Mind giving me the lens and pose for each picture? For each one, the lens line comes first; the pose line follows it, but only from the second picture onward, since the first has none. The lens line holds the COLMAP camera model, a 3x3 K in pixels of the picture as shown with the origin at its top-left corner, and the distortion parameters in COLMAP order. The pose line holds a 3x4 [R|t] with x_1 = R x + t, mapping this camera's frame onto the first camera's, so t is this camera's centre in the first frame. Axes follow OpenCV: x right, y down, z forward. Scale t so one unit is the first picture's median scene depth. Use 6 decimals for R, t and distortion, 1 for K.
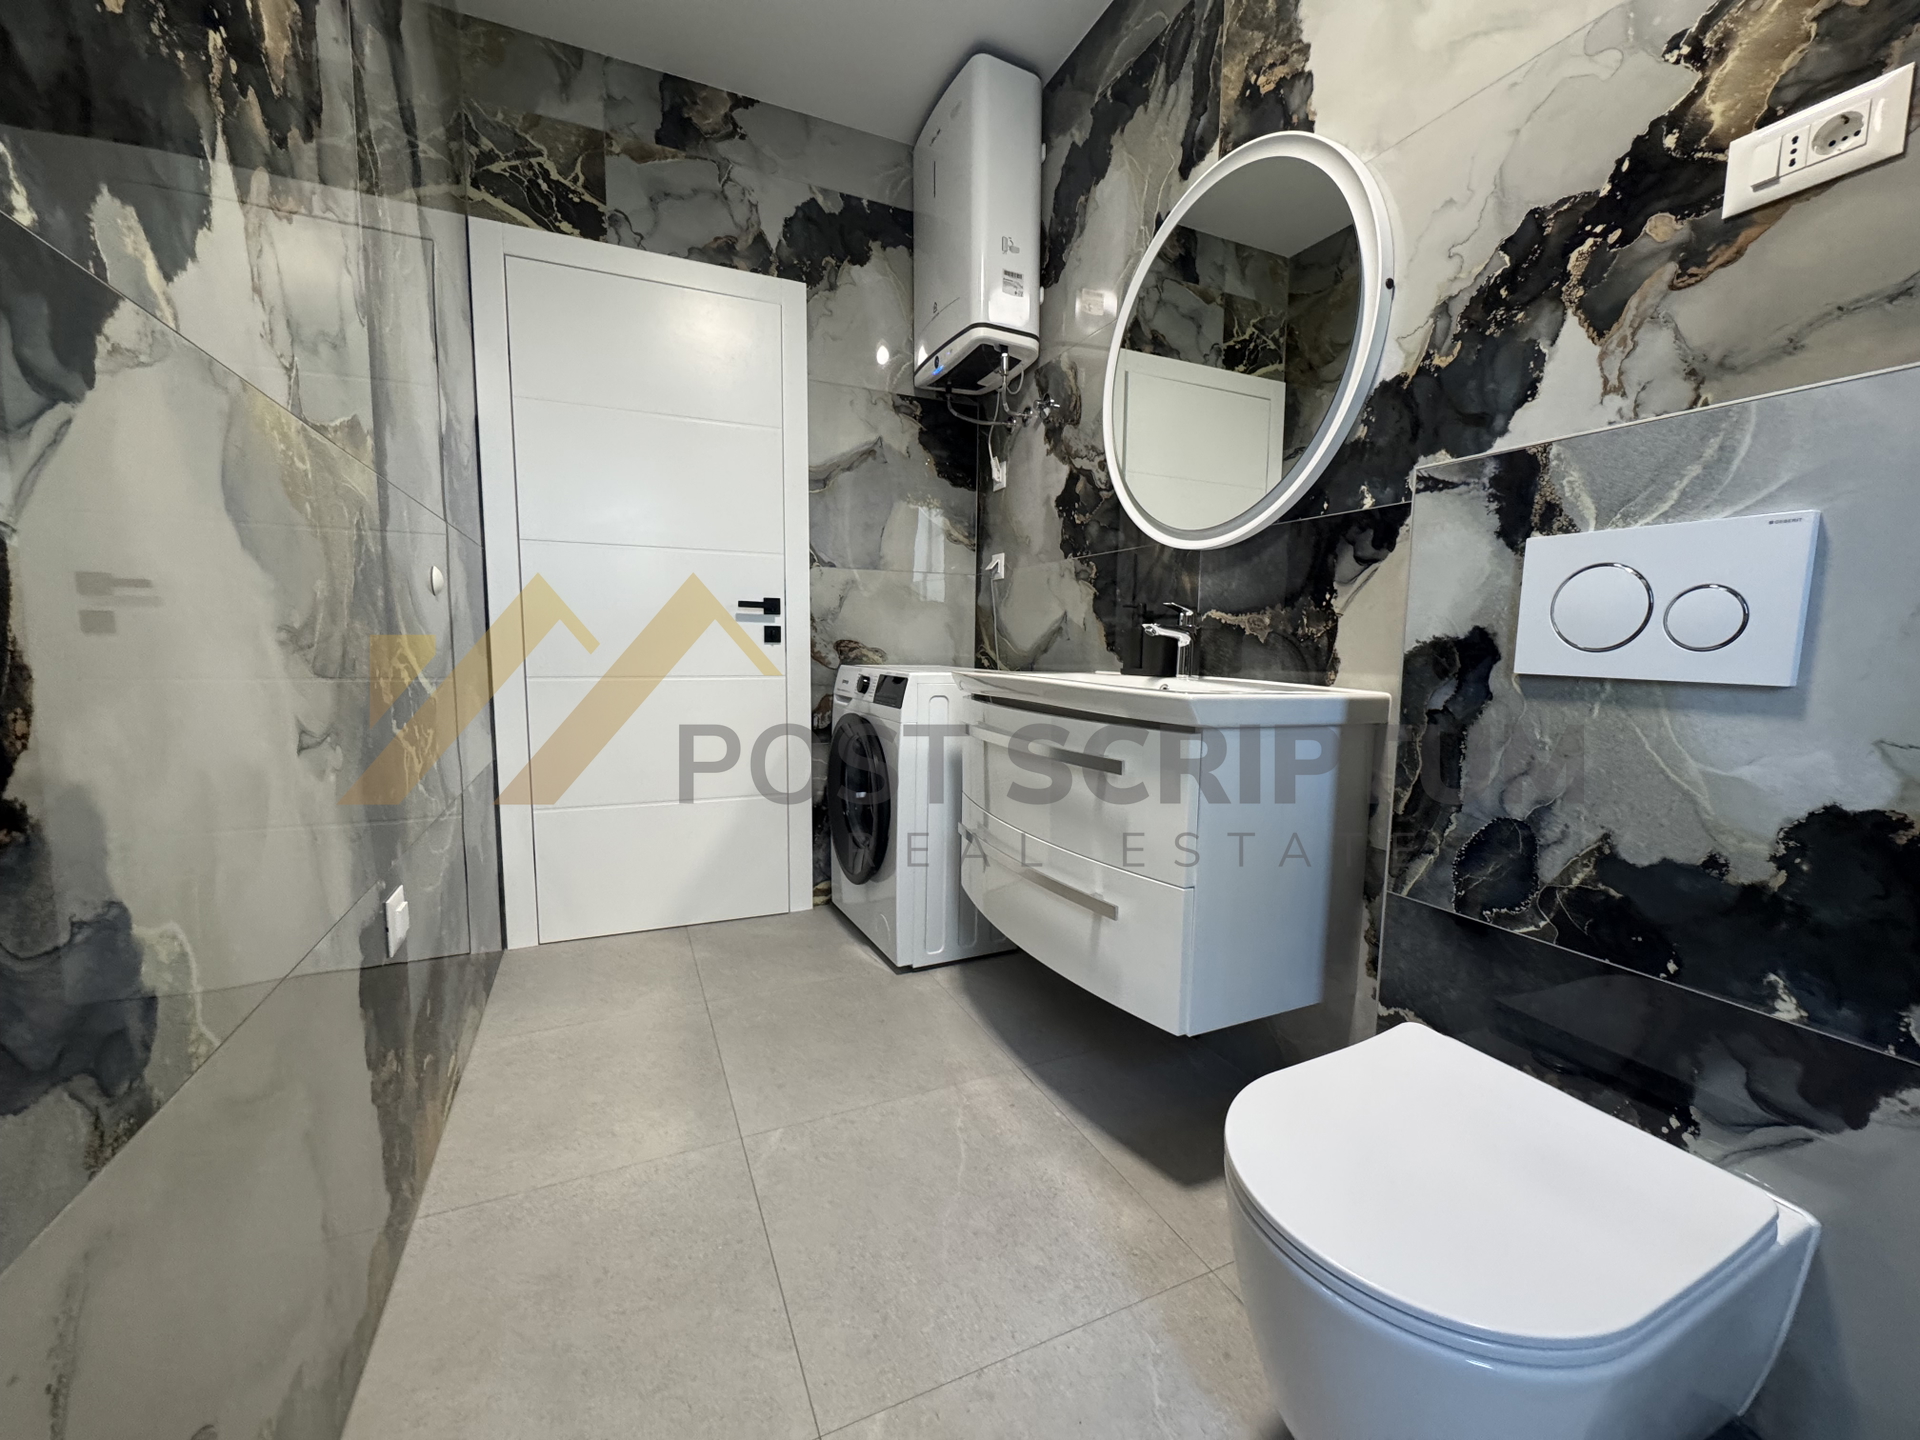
lens RADIAL K [[769.0, 0, 960.0], [0, 769.0, 720.0], [0, 0, 1]] dist [-0.001519, 0.000052]
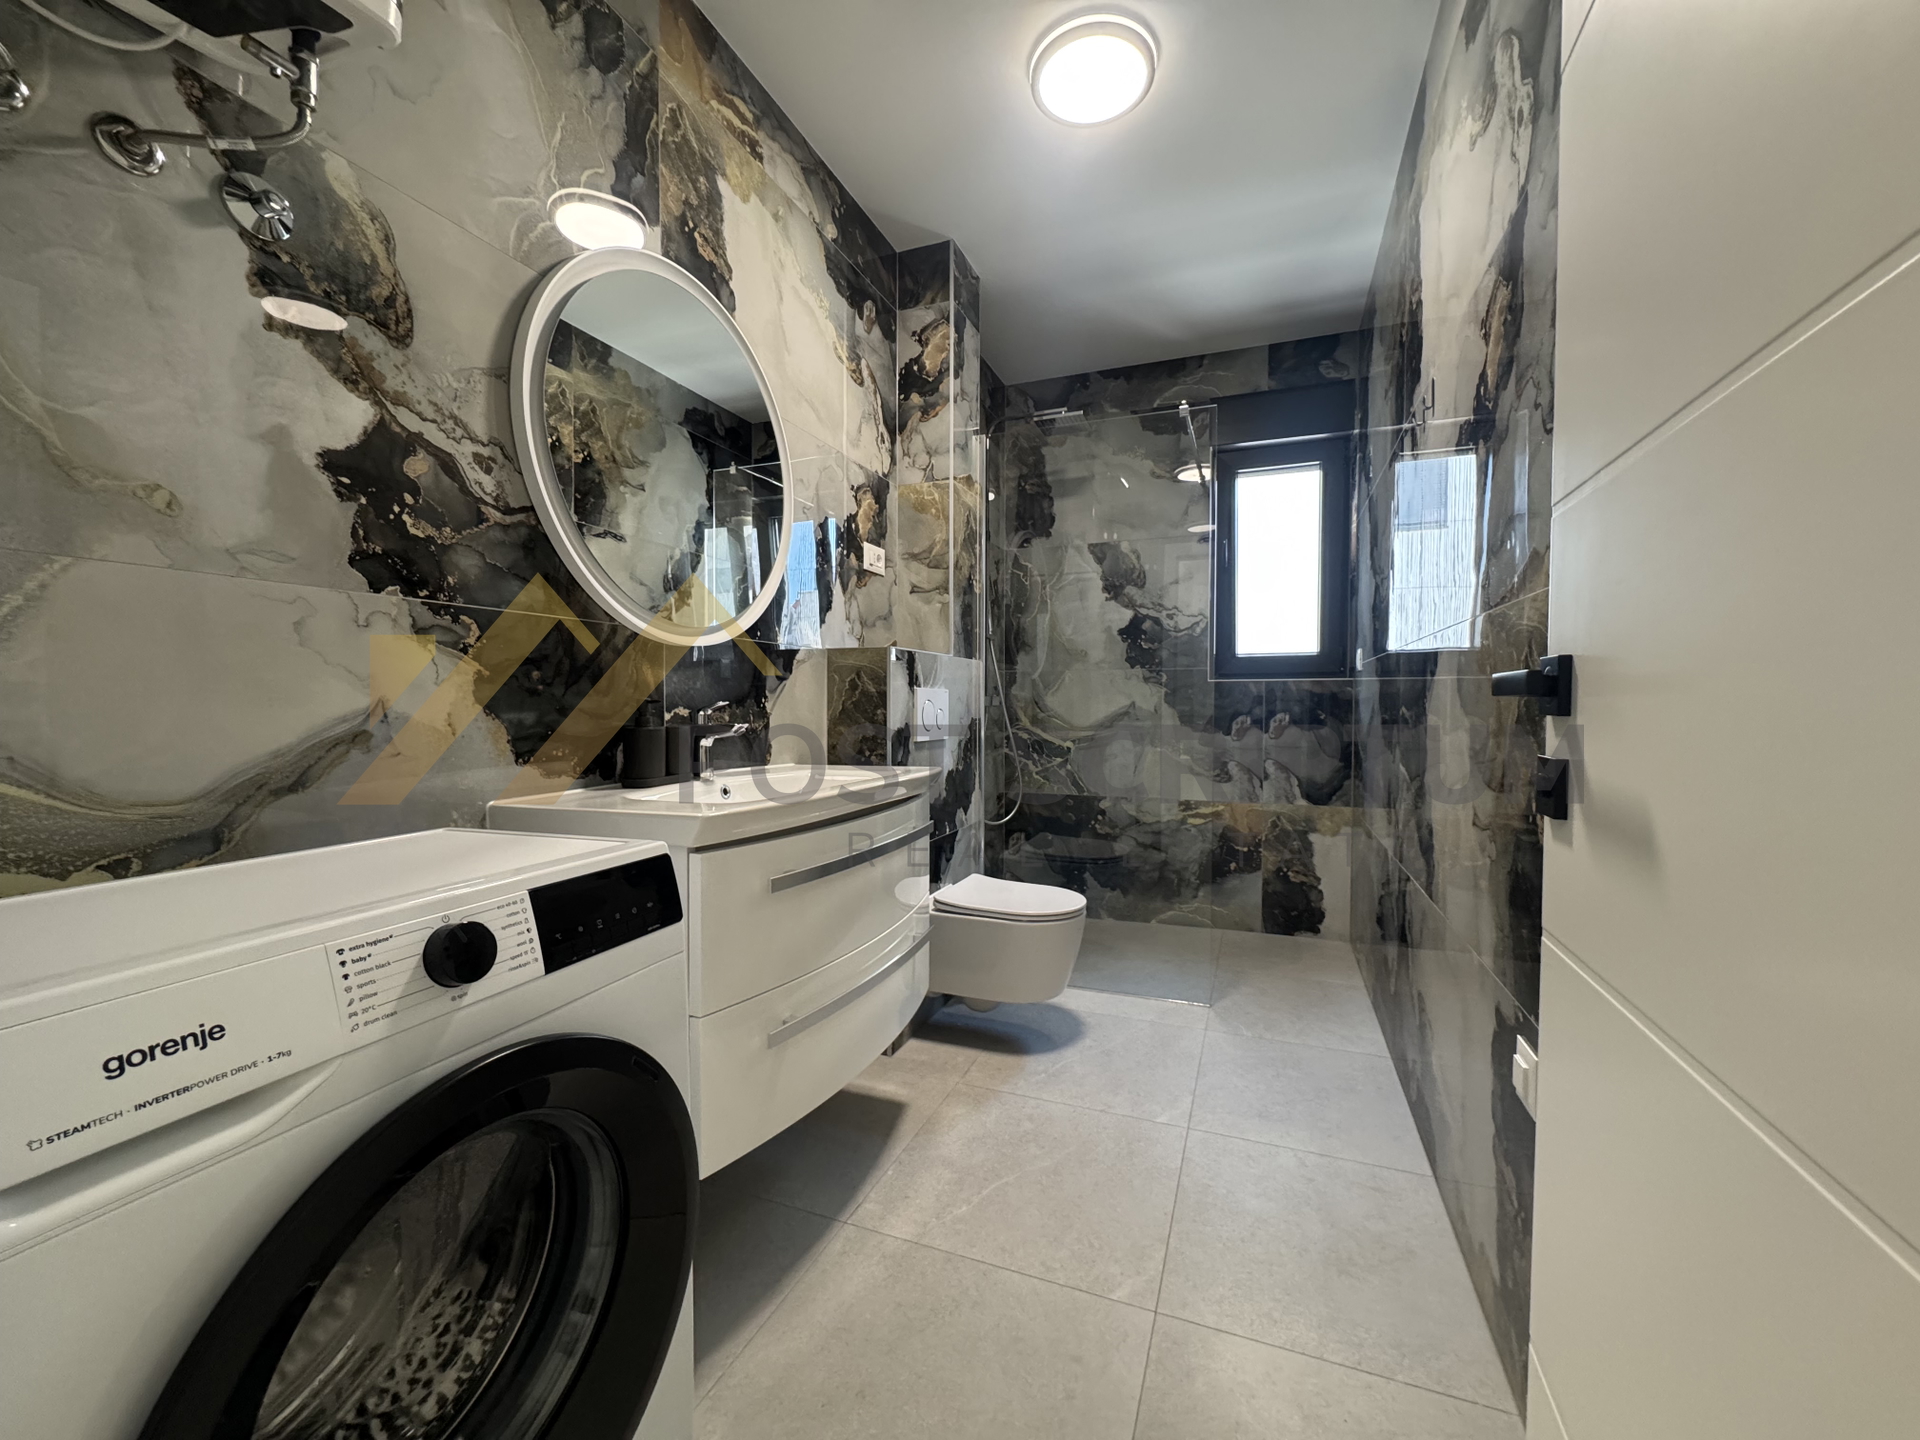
lens RADIAL K [[769.0, 0, 960.0], [0, 769.0, 720.0], [0, 0, 1]] dist [-0.001519, 0.000052]
pose [[-0.695771, -0.029840, 0.717644, -0.731701], [0.063559, 0.992659, 0.102896, -0.239951], [-0.715446, 0.117205, -0.688767, 1.663301]]
